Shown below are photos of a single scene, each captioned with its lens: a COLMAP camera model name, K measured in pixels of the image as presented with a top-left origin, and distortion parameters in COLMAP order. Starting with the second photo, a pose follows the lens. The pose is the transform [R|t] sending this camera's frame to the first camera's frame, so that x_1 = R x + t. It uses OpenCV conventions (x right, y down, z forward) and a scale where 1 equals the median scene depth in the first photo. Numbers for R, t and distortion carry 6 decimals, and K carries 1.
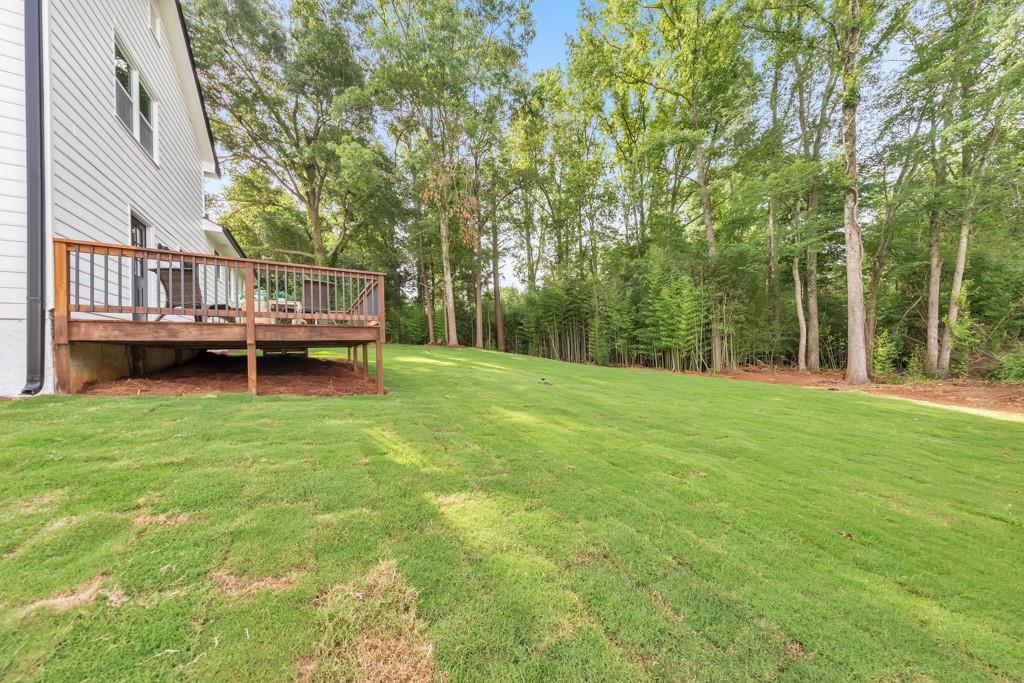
lens RADIAL K [[325.3, 0, 517.3], [0, 325.3, 339.9], [0, 0, 1]] dist [0.001363, 0.000095]
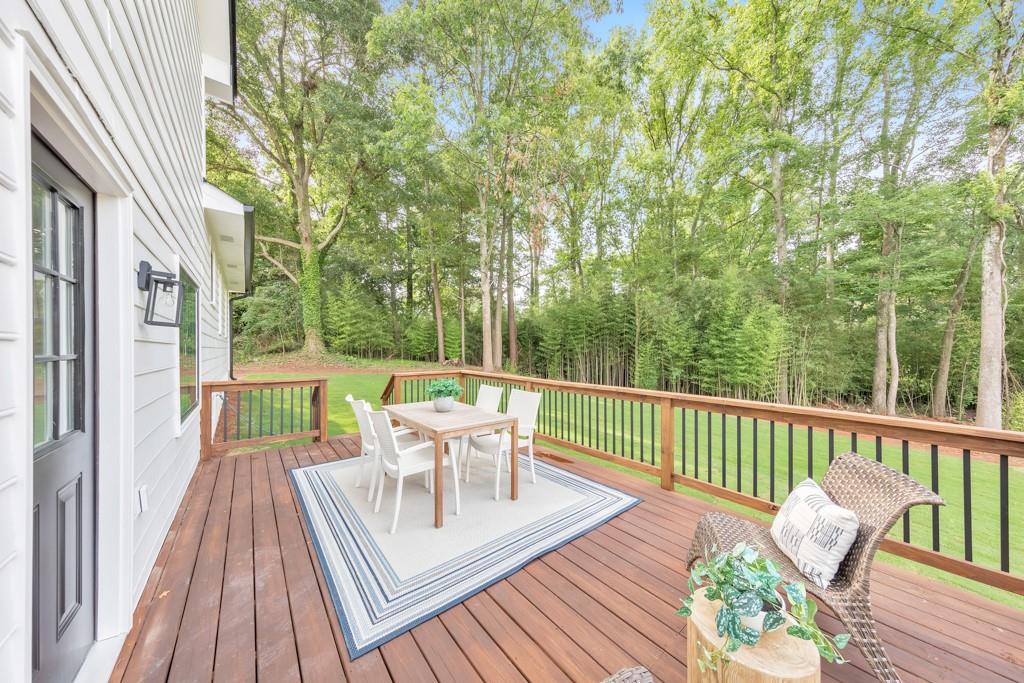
lens RADIAL K [[332.6, 0, 527.7], [0, 332.6, 349.0], [0, 0, 1]] dist [-0.000148, -0.000024]
pose [[0.990191, 0.032919, 0.135785, -0.202977], [-0.036333, 0.999081, 0.022741, -0.059736], [-0.134911, -0.027452, 0.990477, 0.169612]]
